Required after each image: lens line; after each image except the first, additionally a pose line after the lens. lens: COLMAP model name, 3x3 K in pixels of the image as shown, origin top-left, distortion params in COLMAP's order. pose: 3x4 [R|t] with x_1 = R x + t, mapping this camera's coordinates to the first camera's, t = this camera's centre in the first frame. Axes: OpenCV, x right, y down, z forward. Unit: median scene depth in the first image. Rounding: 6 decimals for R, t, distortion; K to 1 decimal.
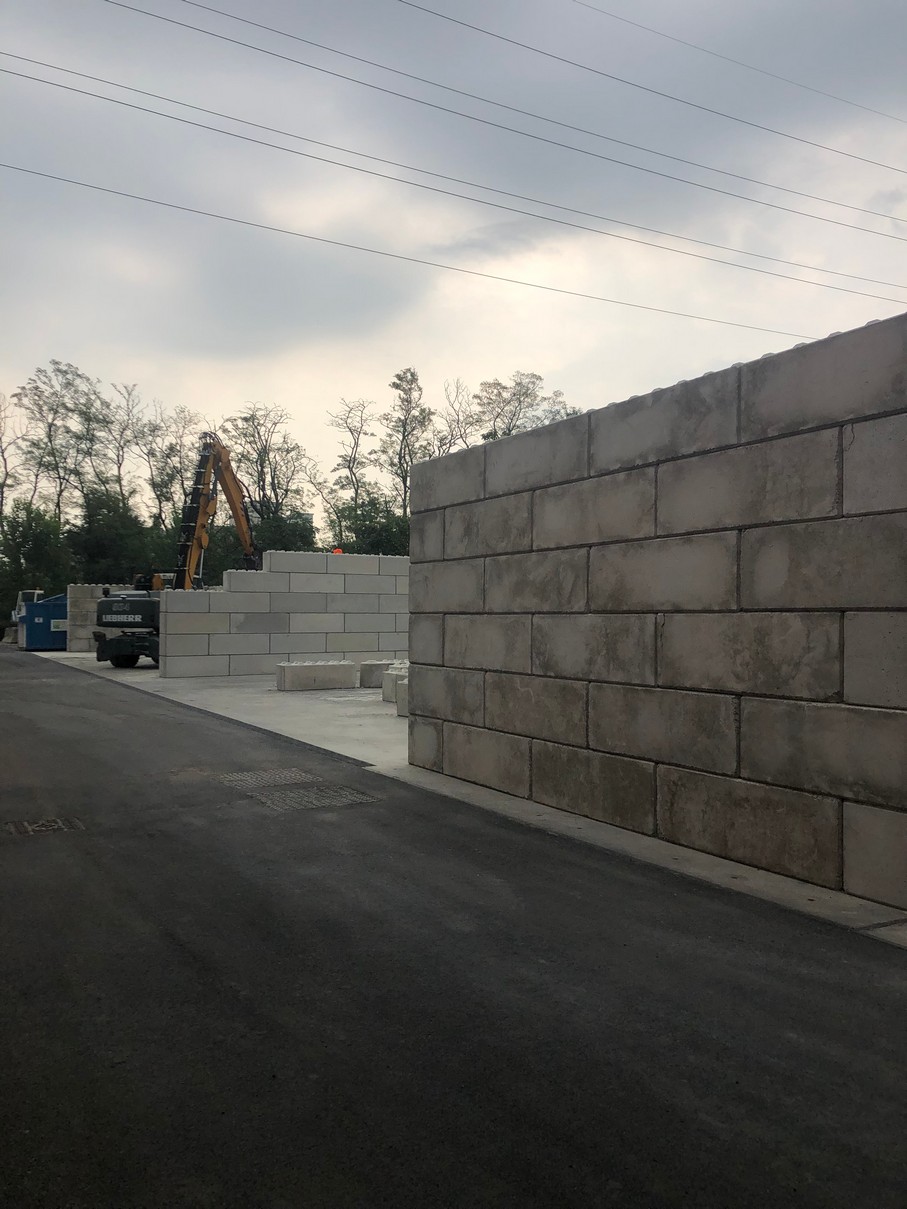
lens RADIAL K [[975.4, 0, 442.3], [0, 975.4, 617.4], [0, 0, 1]] dist [0.039180, -0.097319]
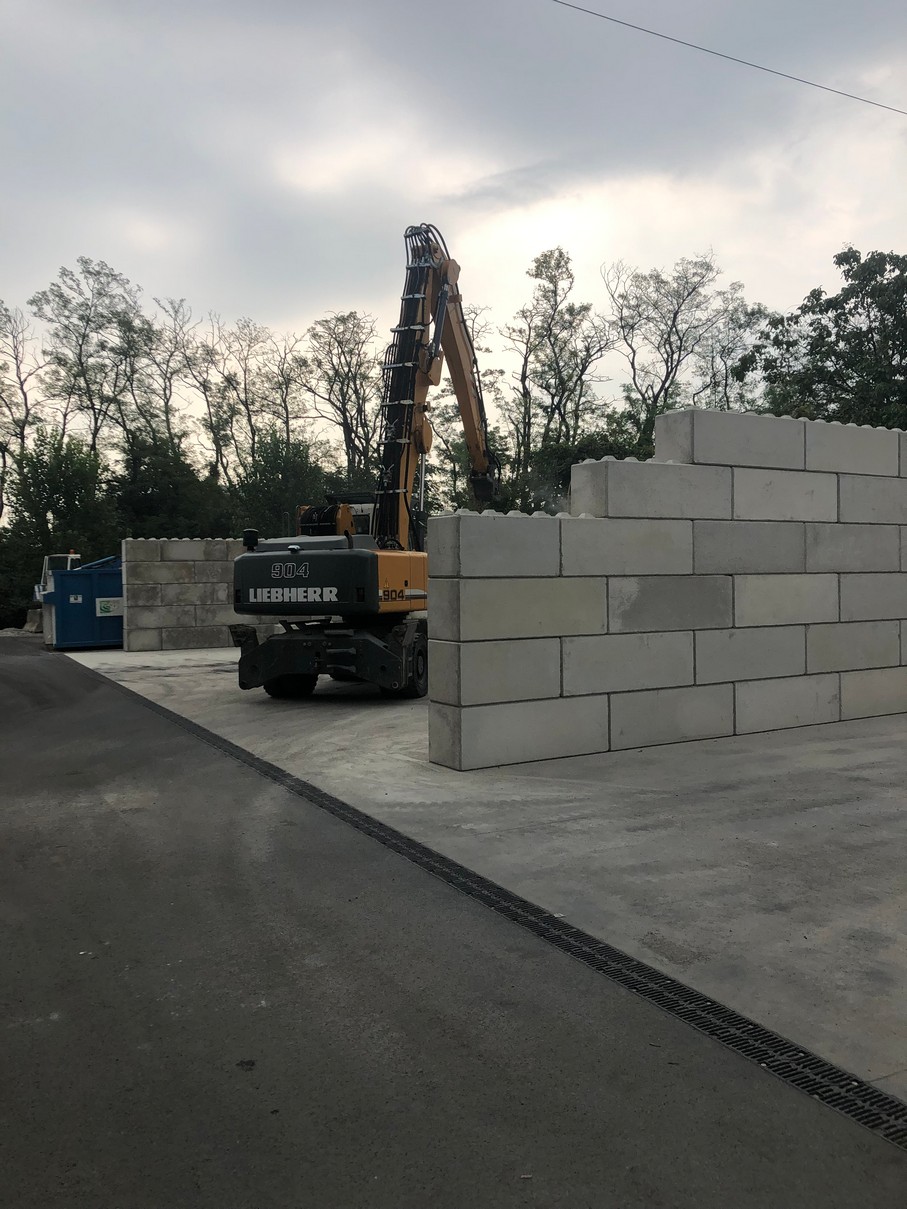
lens RADIAL K [[975.4, 0, 439.5], [0, 975.4, 615.2], [0, 0, 1]] dist [0.039180, -0.097319]
pose [[0.999313, -0.018446, -0.032133, -0.095784], [0.019442, 0.999332, 0.030958, -0.000915], [0.031540, -0.031561, 0.999004, 0.229205]]
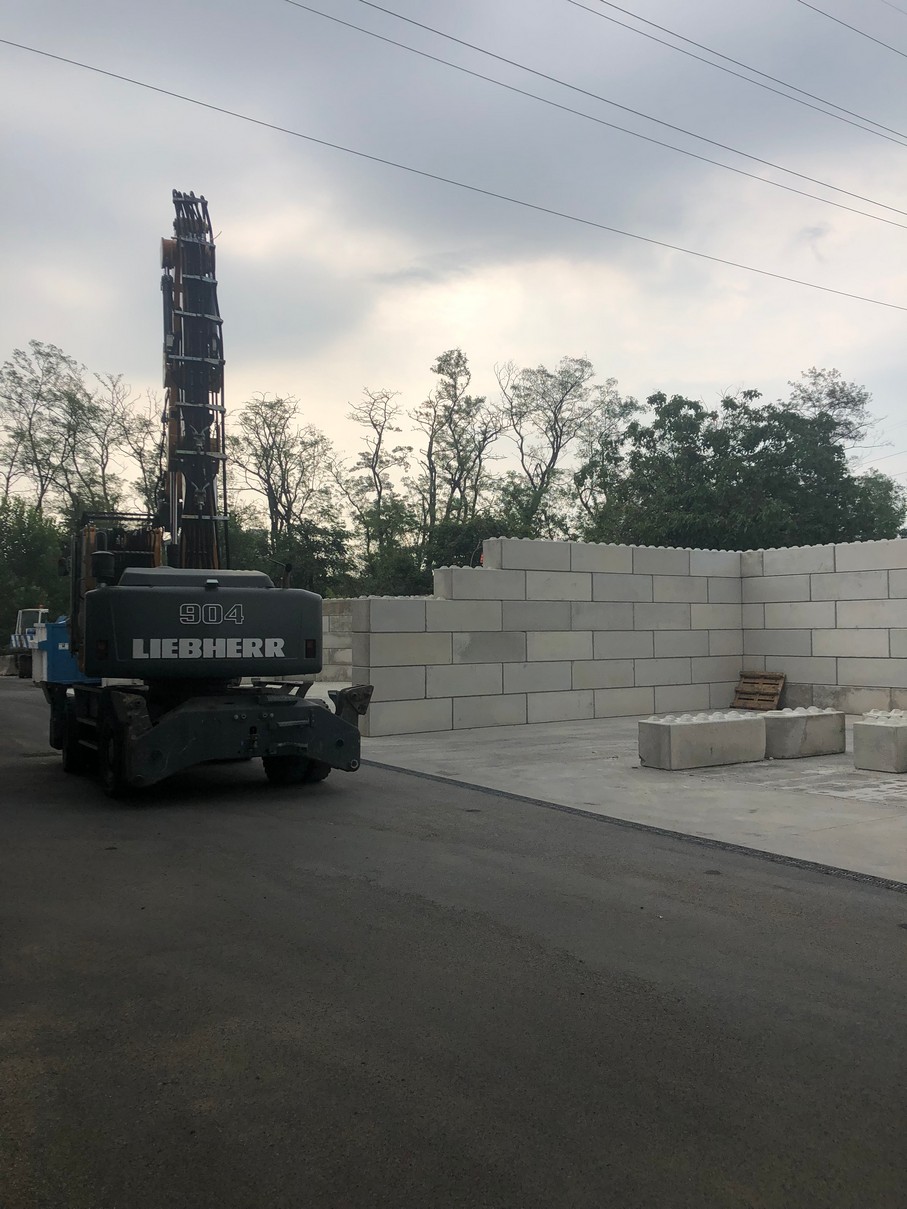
lens RADIAL K [[975.4, 0, 434.5], [0, 975.4, 612.7], [0, 0, 1]] dist [0.039180, -0.097319]
pose [[0.998514, -0.011525, 0.053254, -0.094252], [0.012775, 0.999649, -0.023190, -0.000949], [-0.052968, 0.023836, 0.998312, 0.130874]]
